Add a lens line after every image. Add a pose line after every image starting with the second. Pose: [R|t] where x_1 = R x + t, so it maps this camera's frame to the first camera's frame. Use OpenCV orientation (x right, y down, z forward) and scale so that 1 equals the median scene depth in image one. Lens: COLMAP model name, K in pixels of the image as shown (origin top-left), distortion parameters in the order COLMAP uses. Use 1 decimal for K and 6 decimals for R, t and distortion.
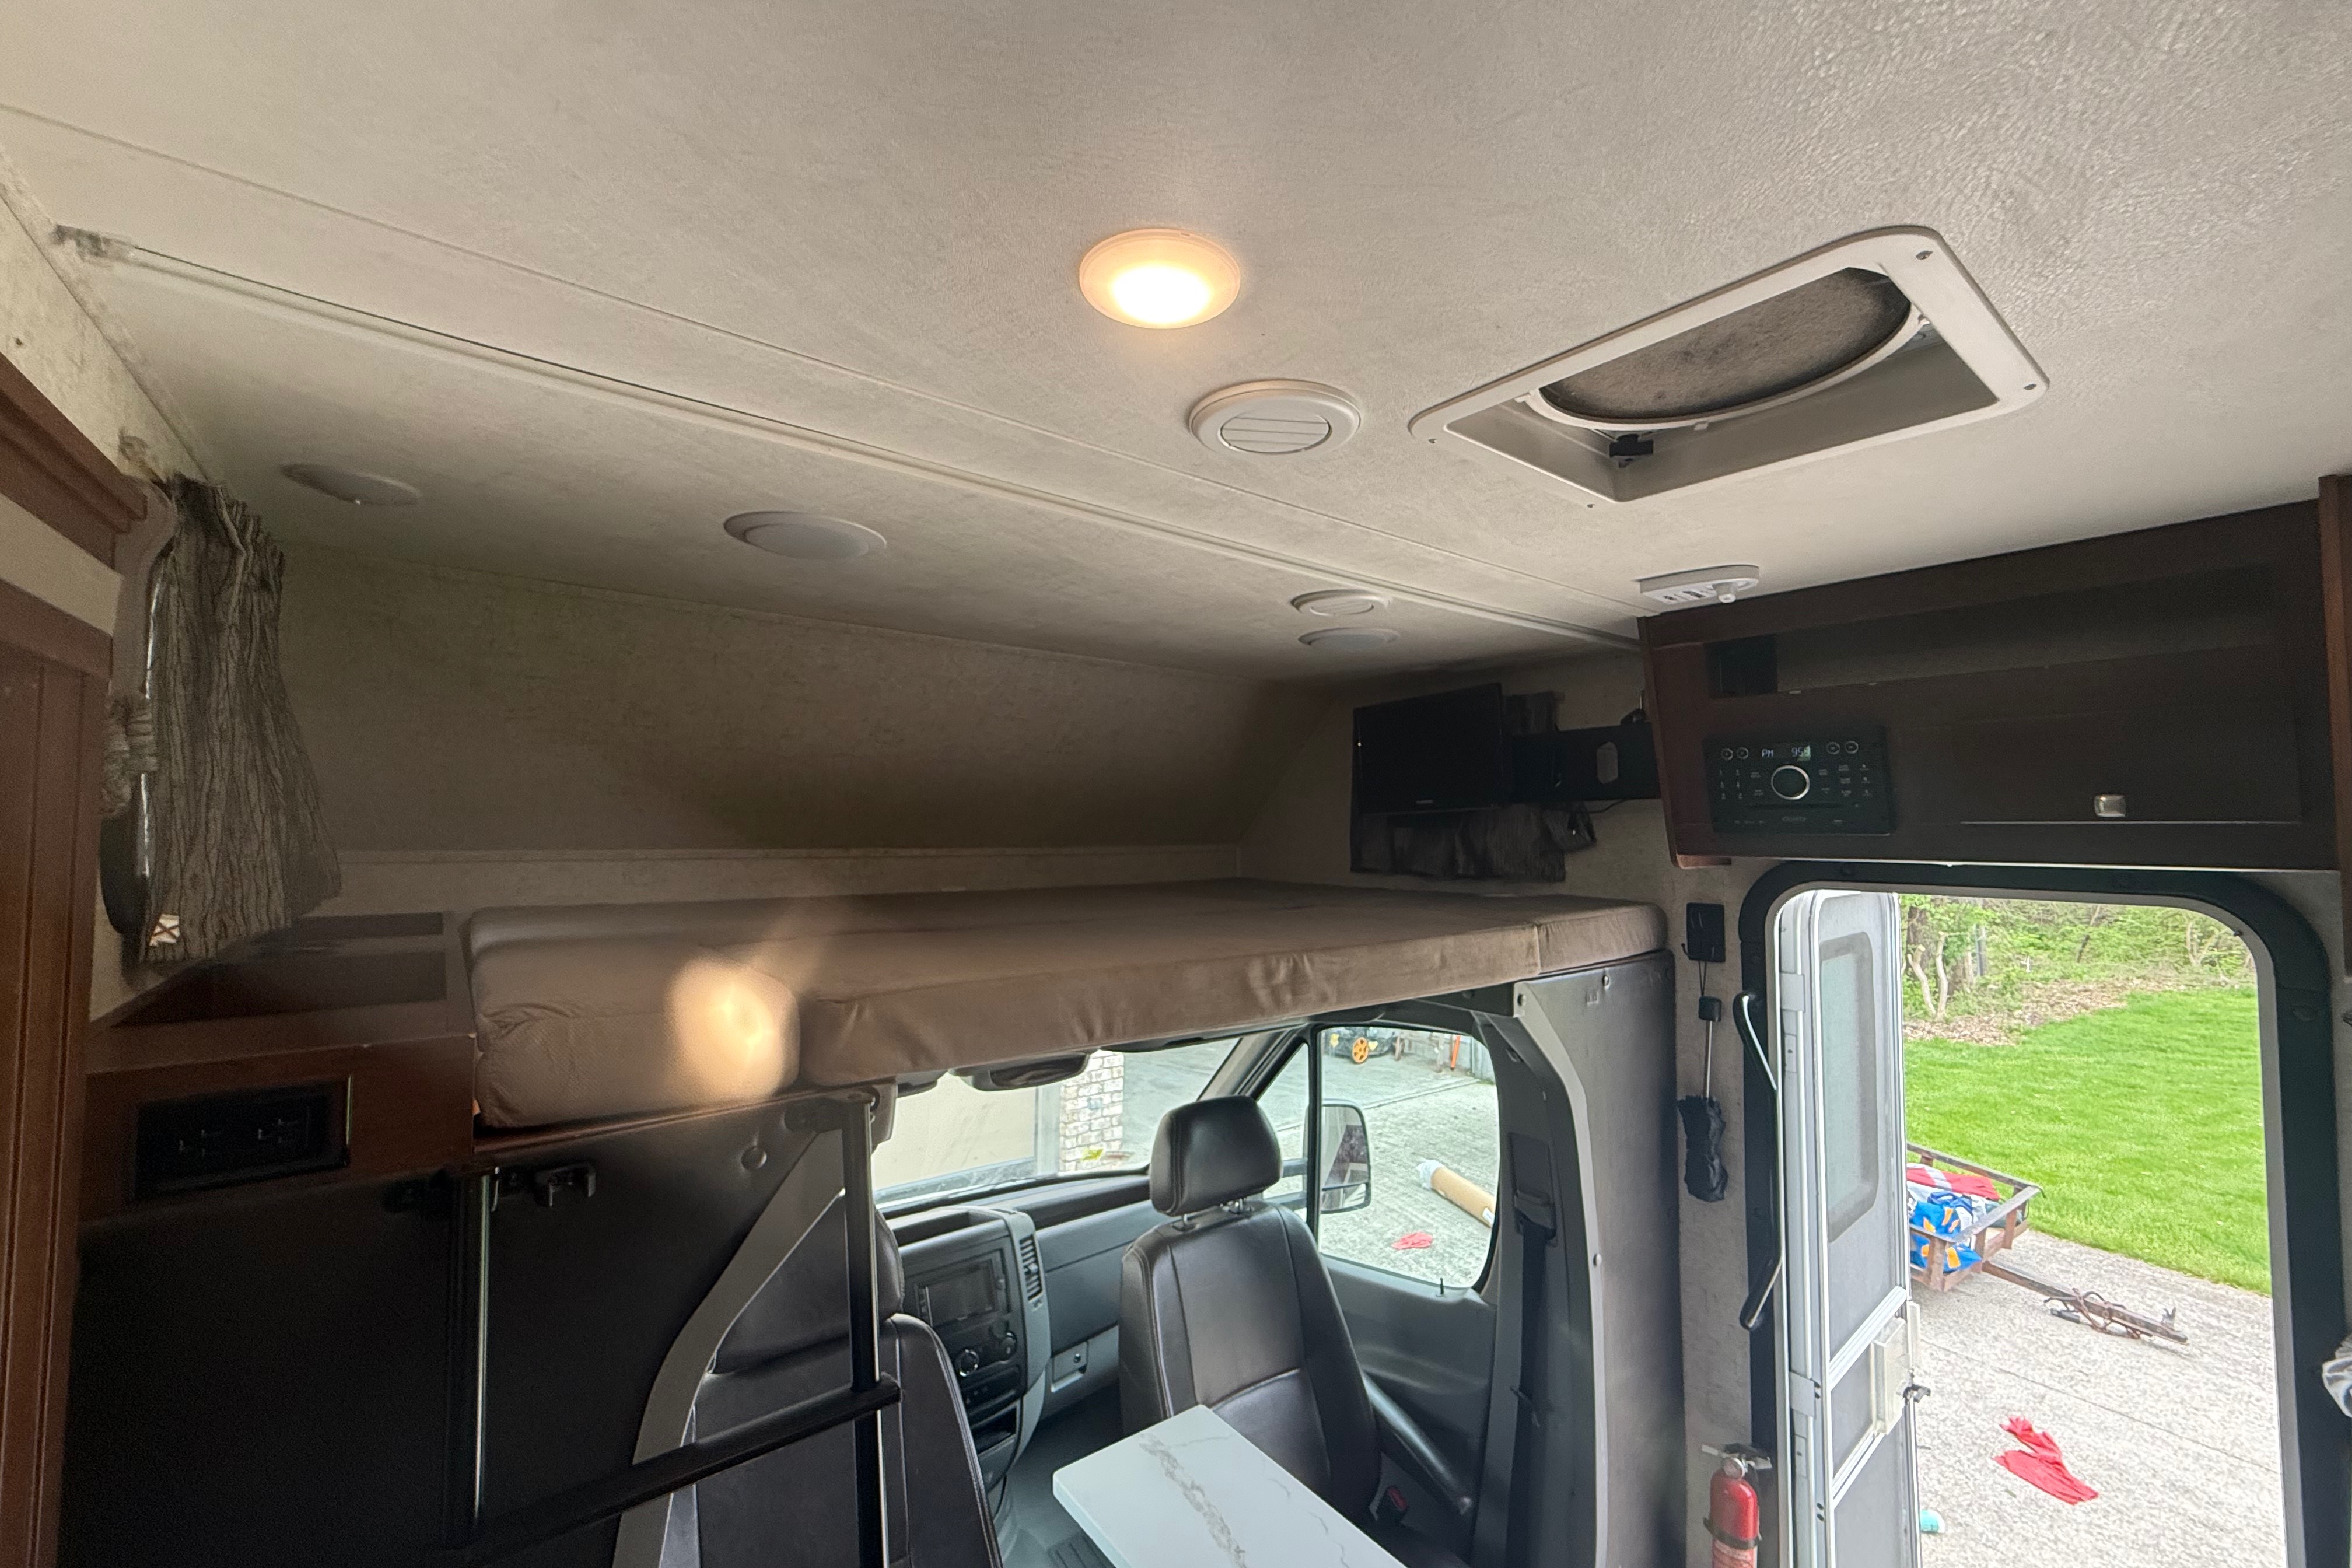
lens RADIAL K [[935.6, 0, 1170.9], [0, 935.6, 776.5], [0, 0, 1]] dist [-0.000196, -0.000068]
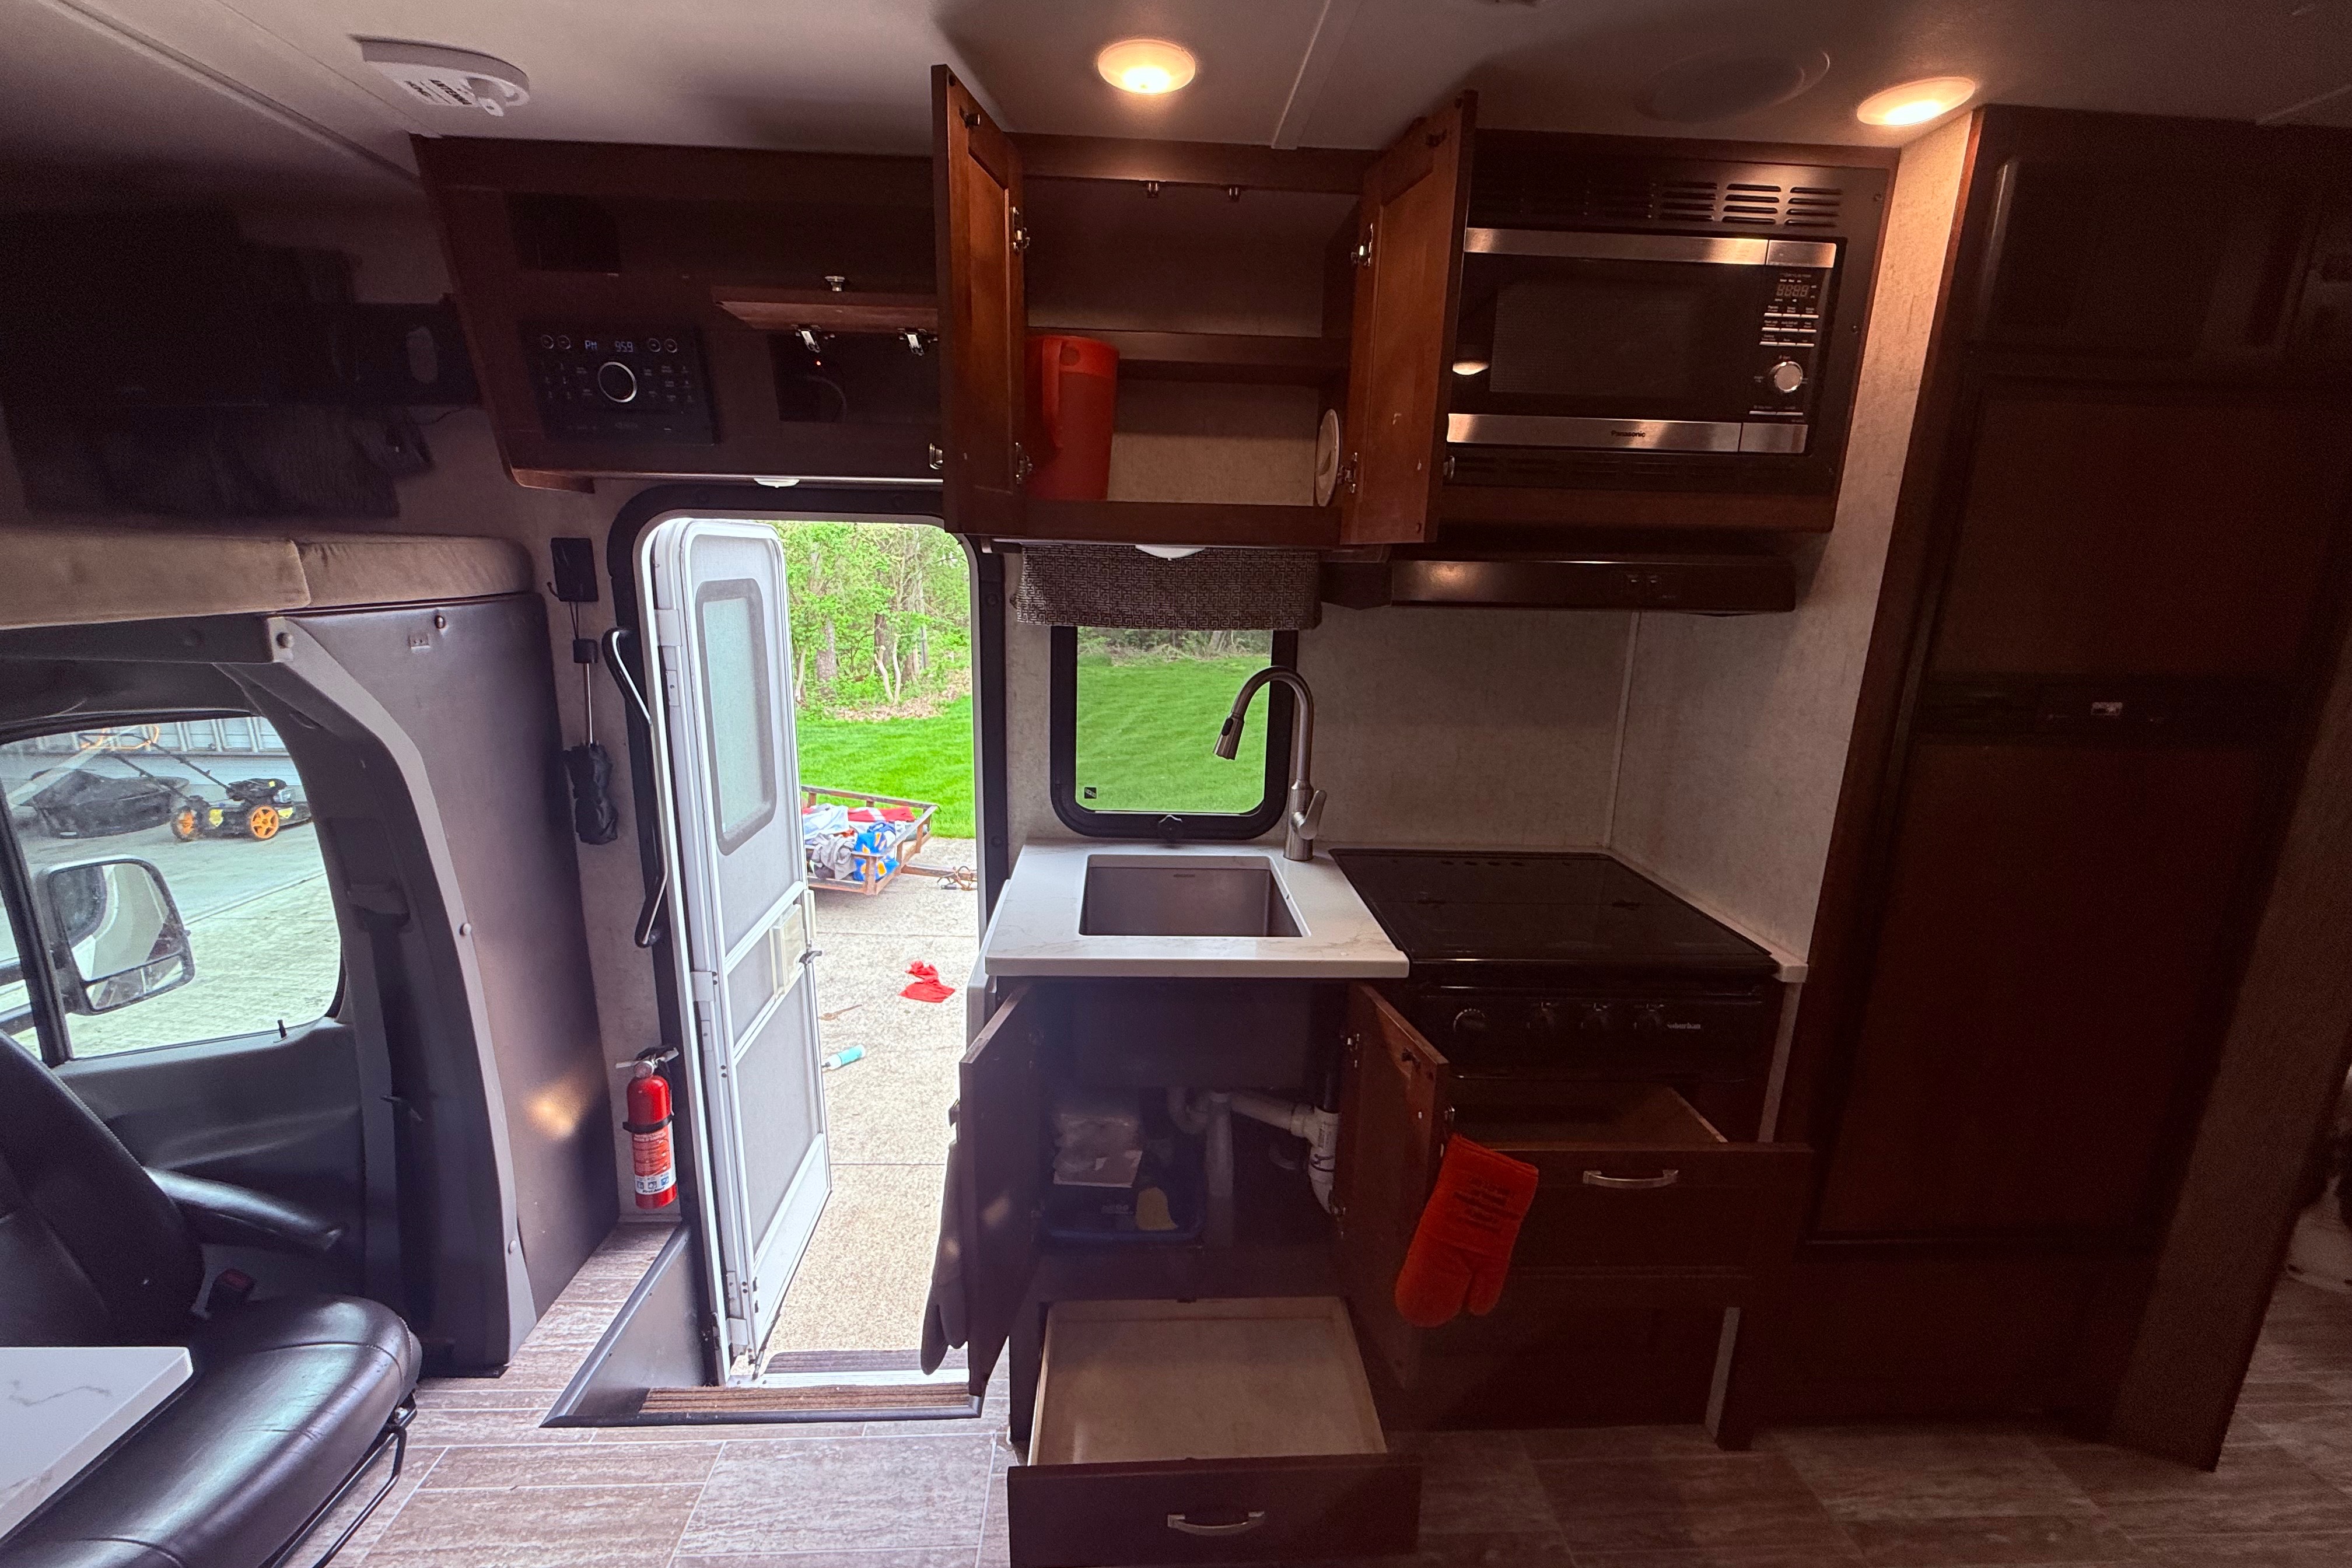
lens RADIAL K [[935.6, 0, 1170.9], [0, 935.6, 776.5], [0, 0, 1]] dist [-0.000196, -0.000068]
pose [[0.575841, -0.174861, 0.798643, 0.133231], [-0.061755, 0.964766, 0.255760, 0.087615], [-0.815226, -0.196598, 0.544753, -0.020208]]
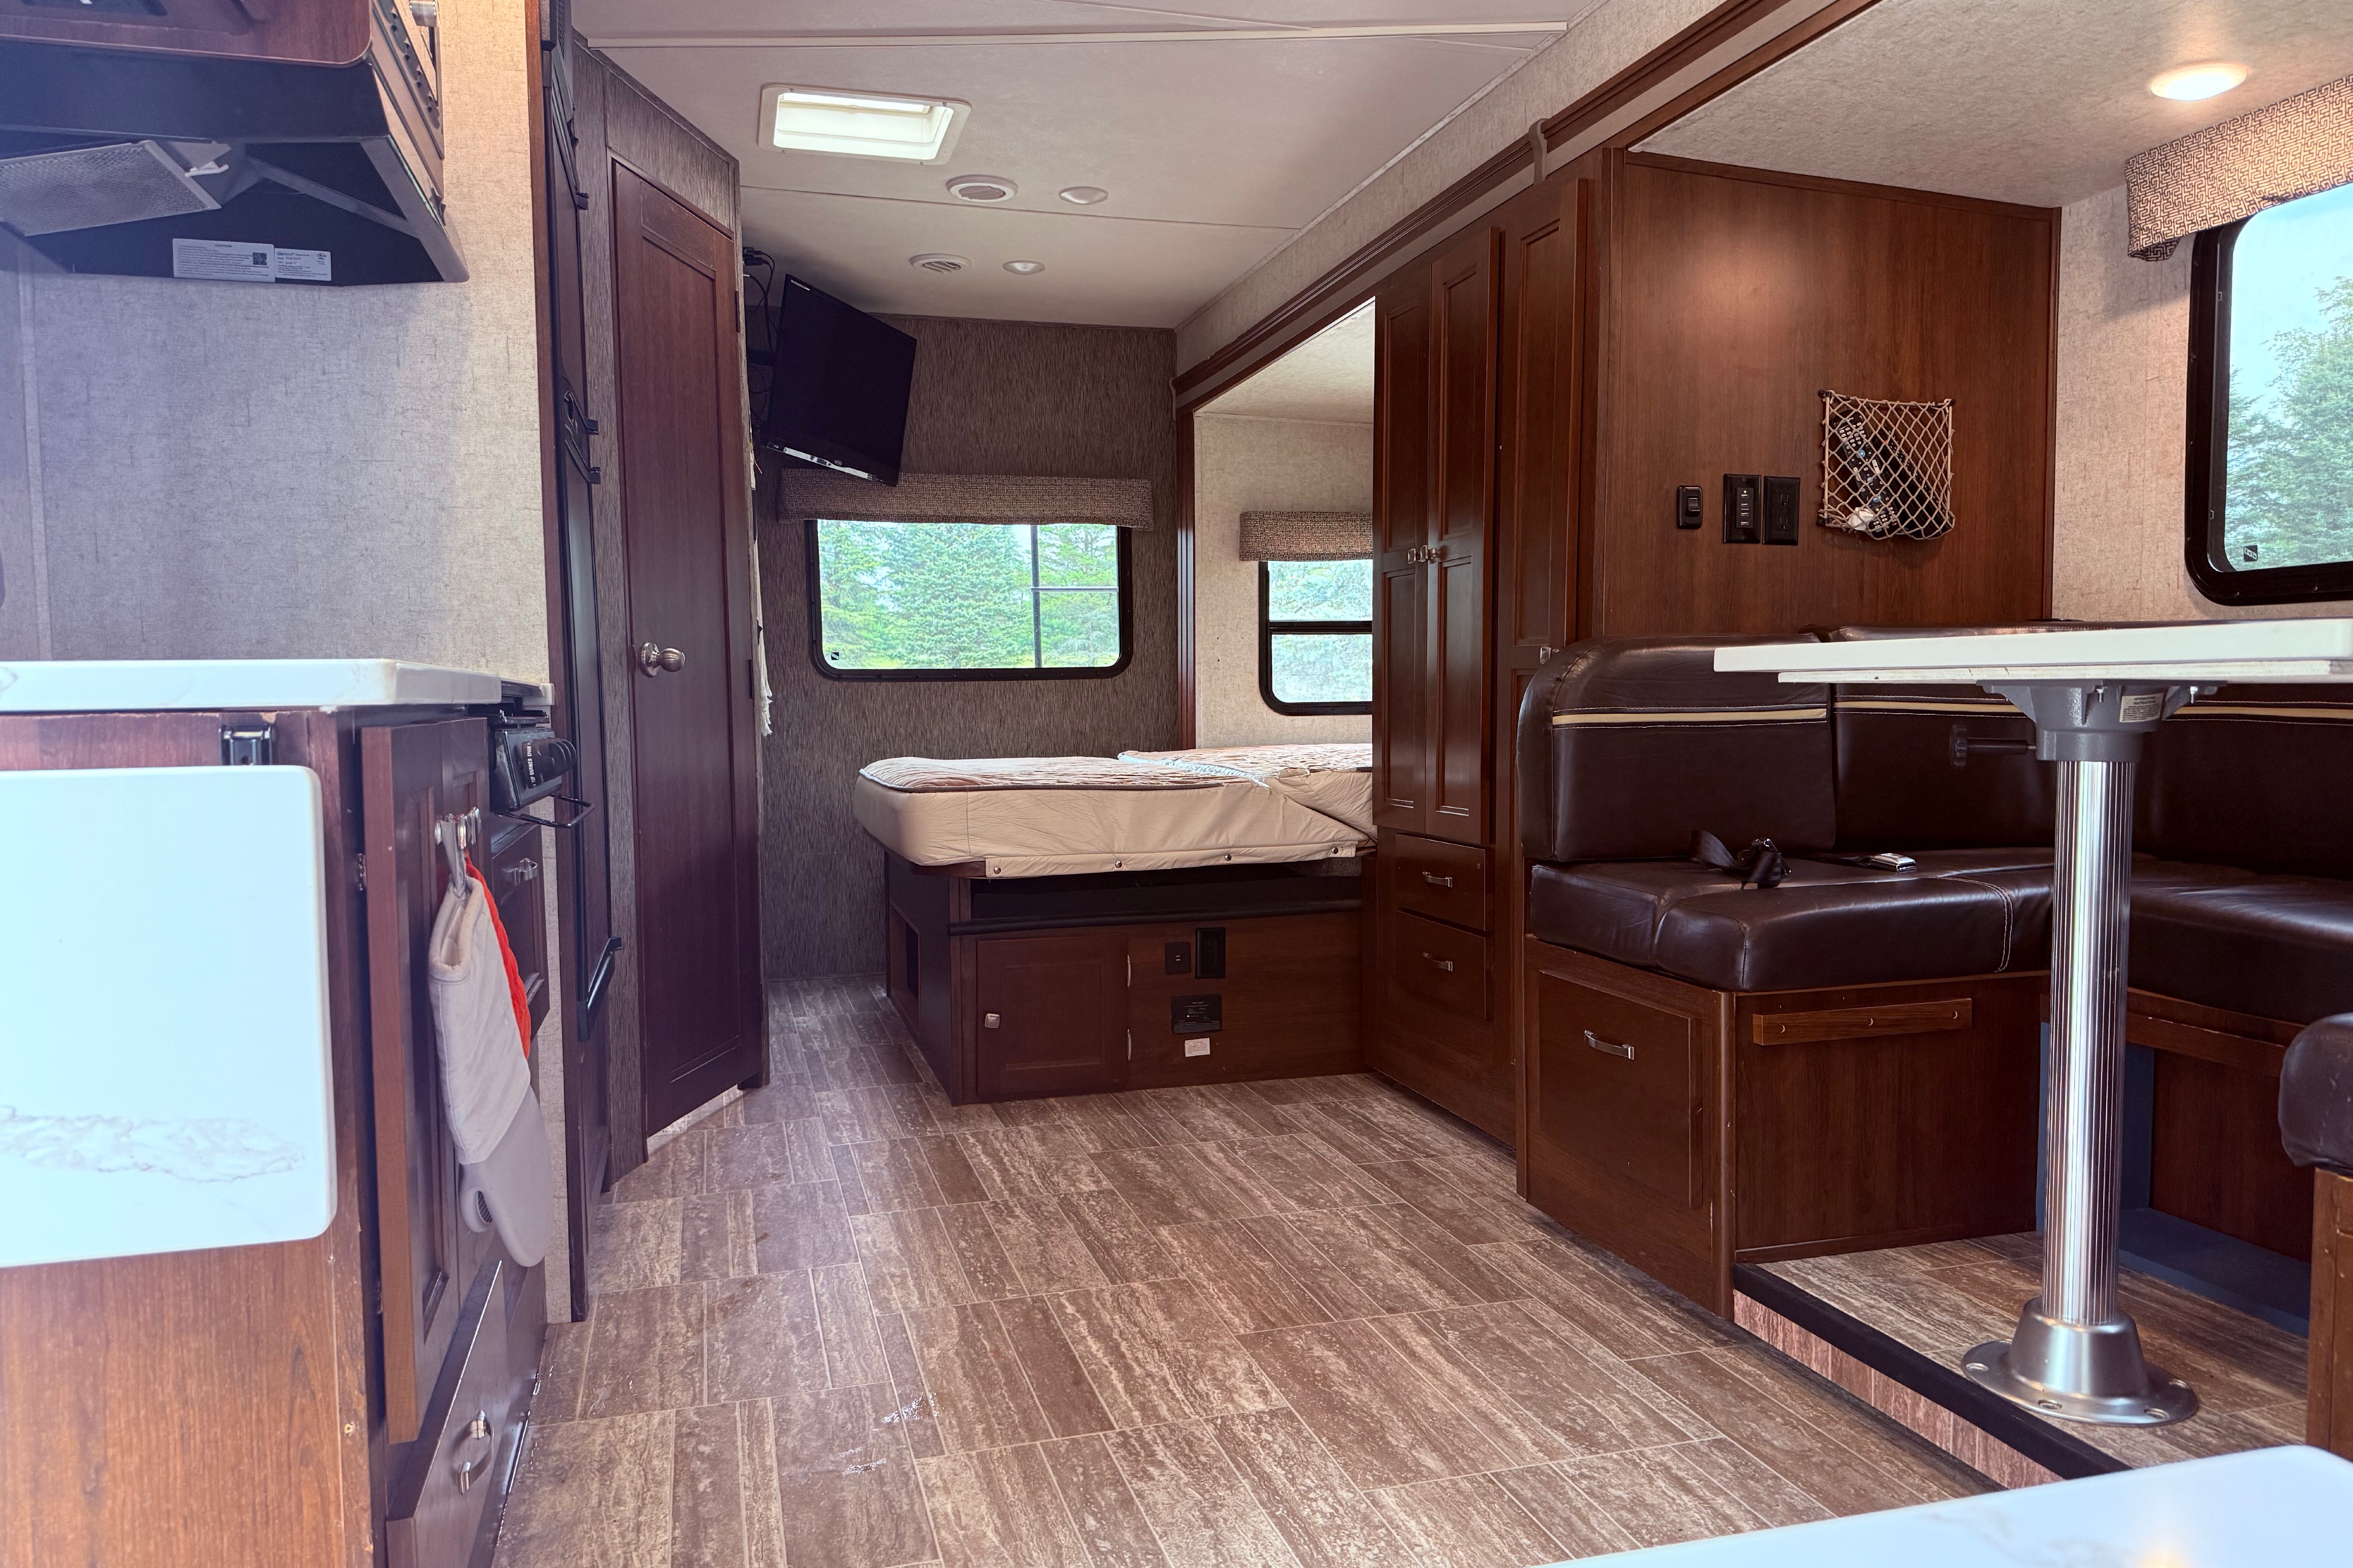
lens RADIAL K [[1628.4, 0, 1165.6], [0, 1628.4, 785.8], [0, 0, 1]] dist [0.039787, -0.071610]
pose [[-0.926870, -0.017889, 0.374956, 0.141866], [-0.012298, 0.999775, 0.017299, 0.421188], [-0.375181, 0.011423, -0.926881, 0.822619]]
